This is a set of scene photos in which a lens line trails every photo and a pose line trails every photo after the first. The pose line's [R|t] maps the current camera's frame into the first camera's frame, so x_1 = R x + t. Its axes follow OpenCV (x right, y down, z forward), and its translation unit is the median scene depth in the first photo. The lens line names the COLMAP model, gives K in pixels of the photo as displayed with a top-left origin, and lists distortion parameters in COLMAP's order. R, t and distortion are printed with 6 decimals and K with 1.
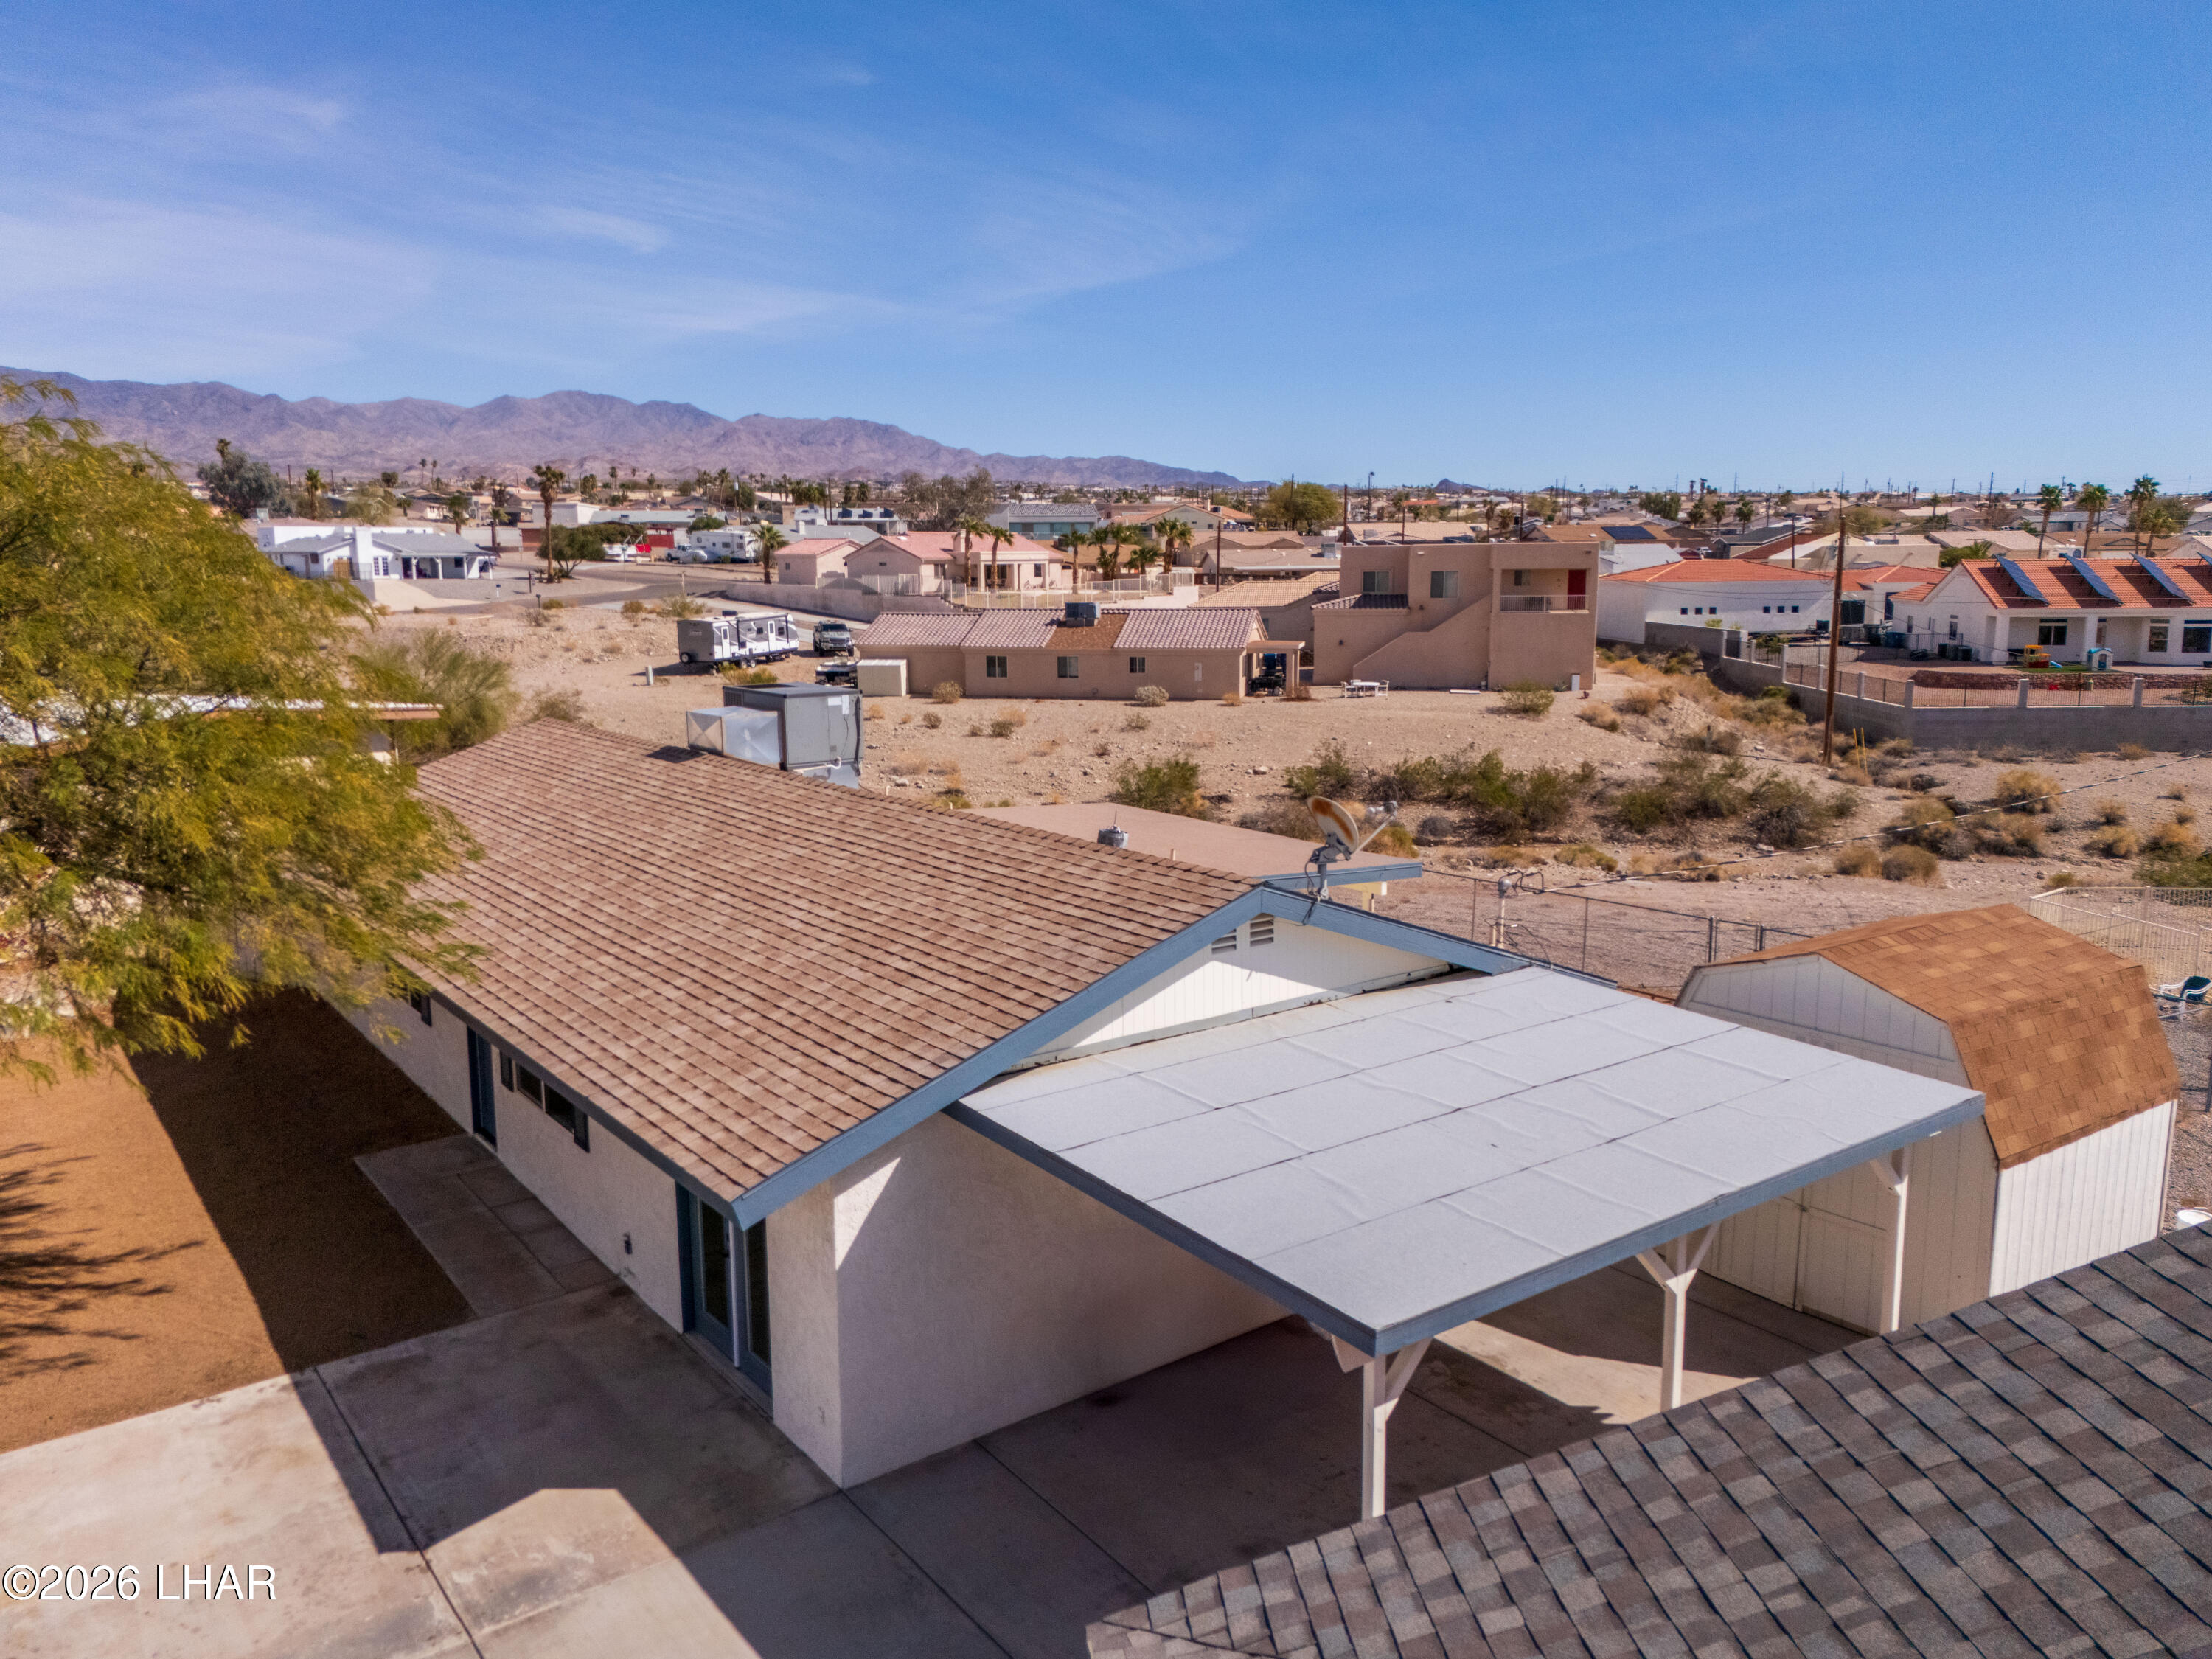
lens RADIAL K [[1639.1, 0, 1099.2], [0, 1639.1, 826.9], [0, 0, 1]] dist [0.087345, -0.084200]
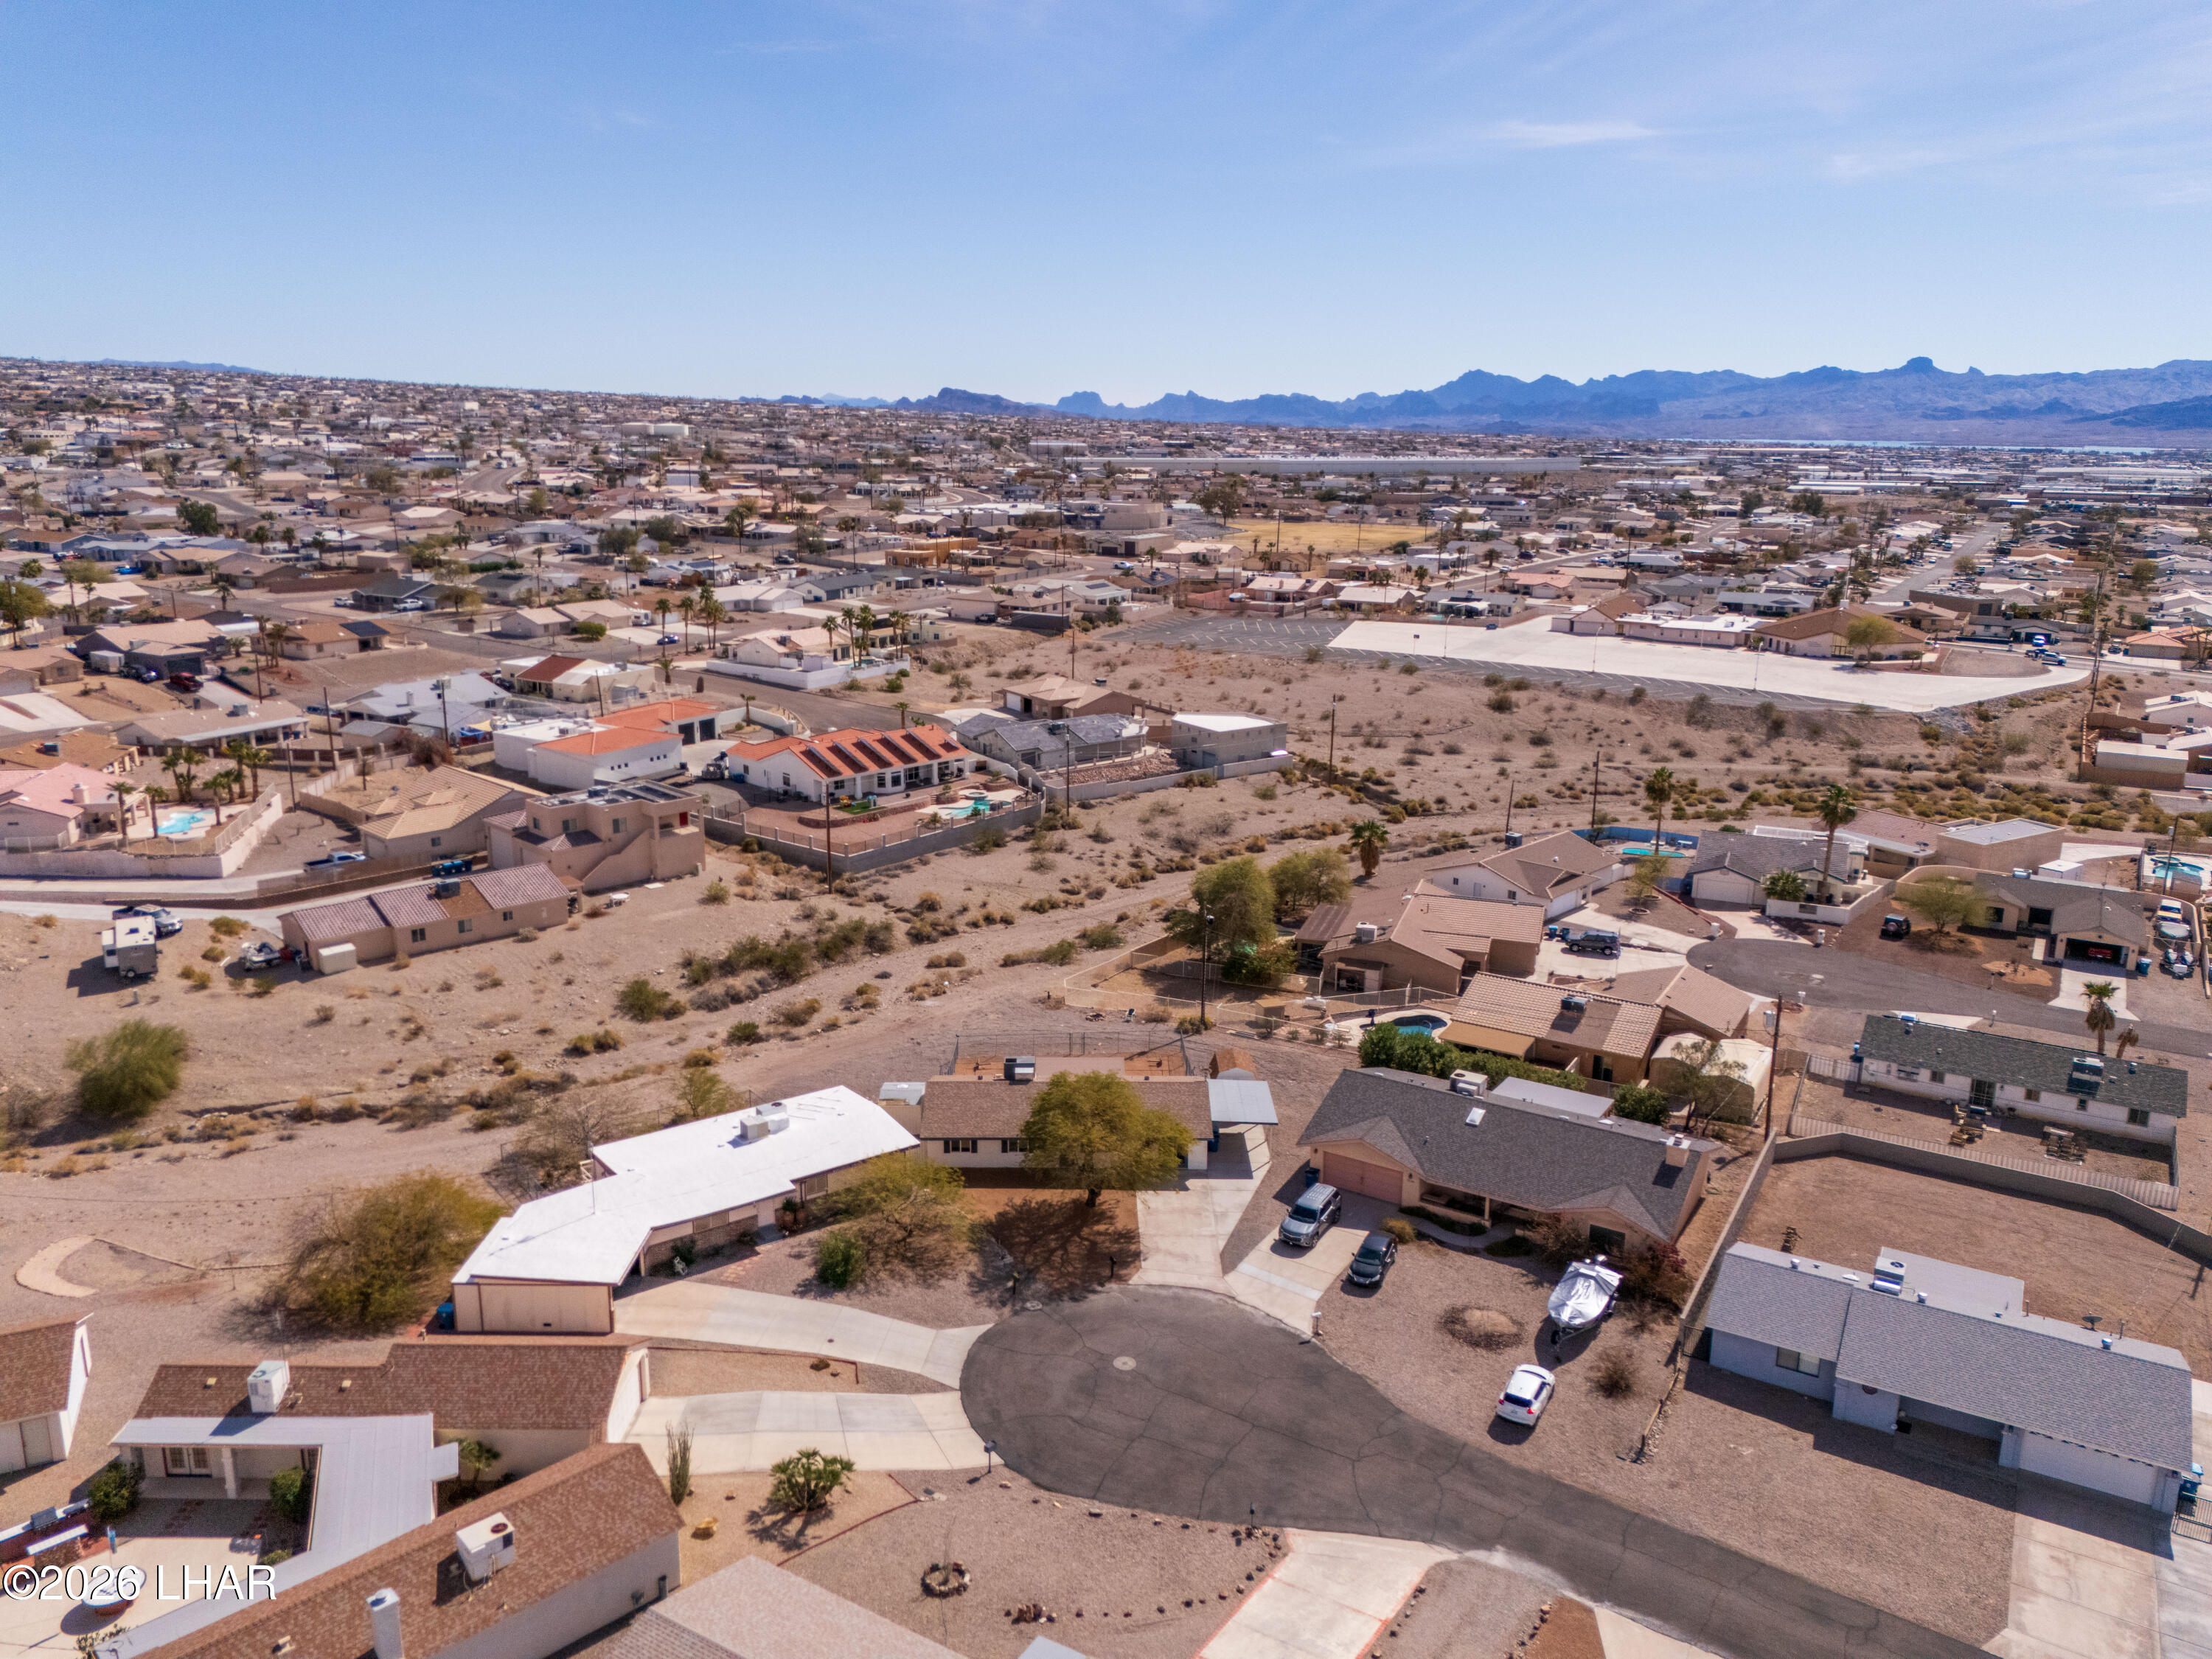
lens RADIAL K [[1610.4, 0, 1100.0], [0, 1610.4, 845.5], [0, 0, 1]] dist [0.085148, -0.076894]
pose [[0.585873, -0.196194, 0.786296, -0.856926], [0.119933, 0.980560, 0.155304, -0.331774], [-0.801479, 0.003314, 0.598013, -0.452807]]
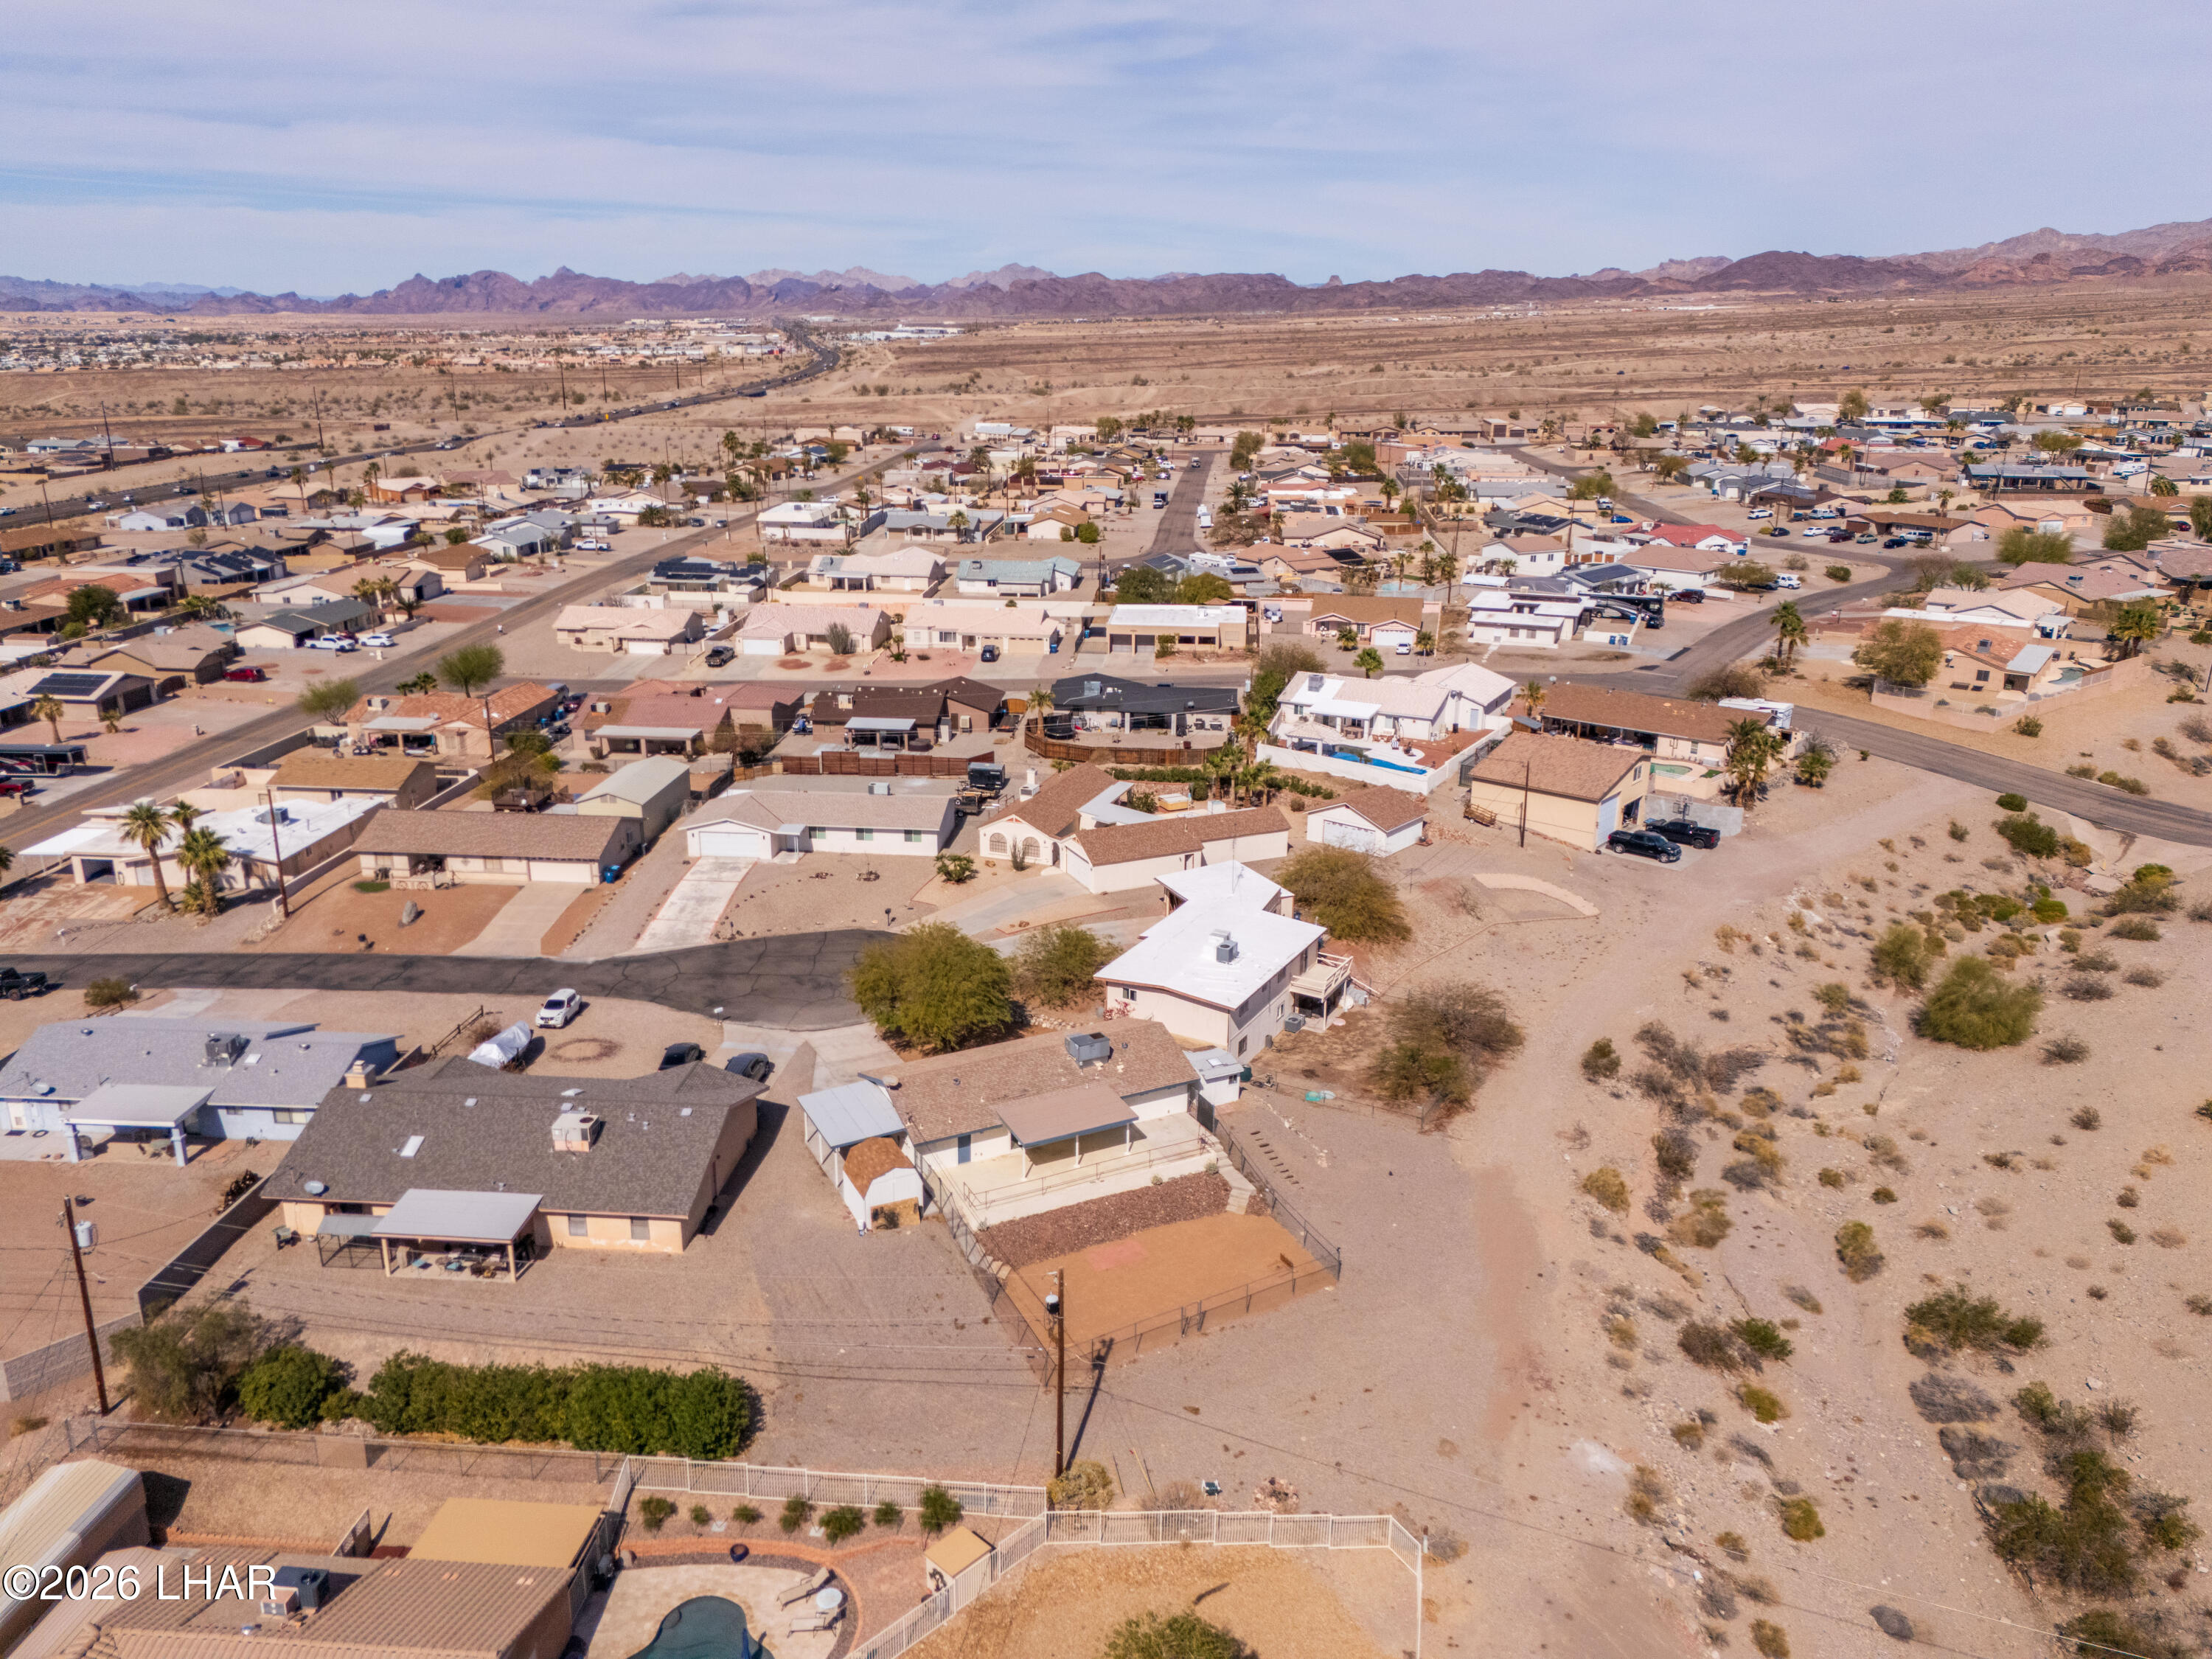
lens RADIAL K [[1605.0, 0, 1100.3], [0, 1605.0, 842.0], [0, 0, 1]] dist [0.089052, -0.088792]
pose [[-0.166034, 0.310393, -0.935996, 0.848162], [-0.168935, 0.926186, 0.337107, -0.473059], [0.971542, 0.214093, -0.101342, 0.335457]]
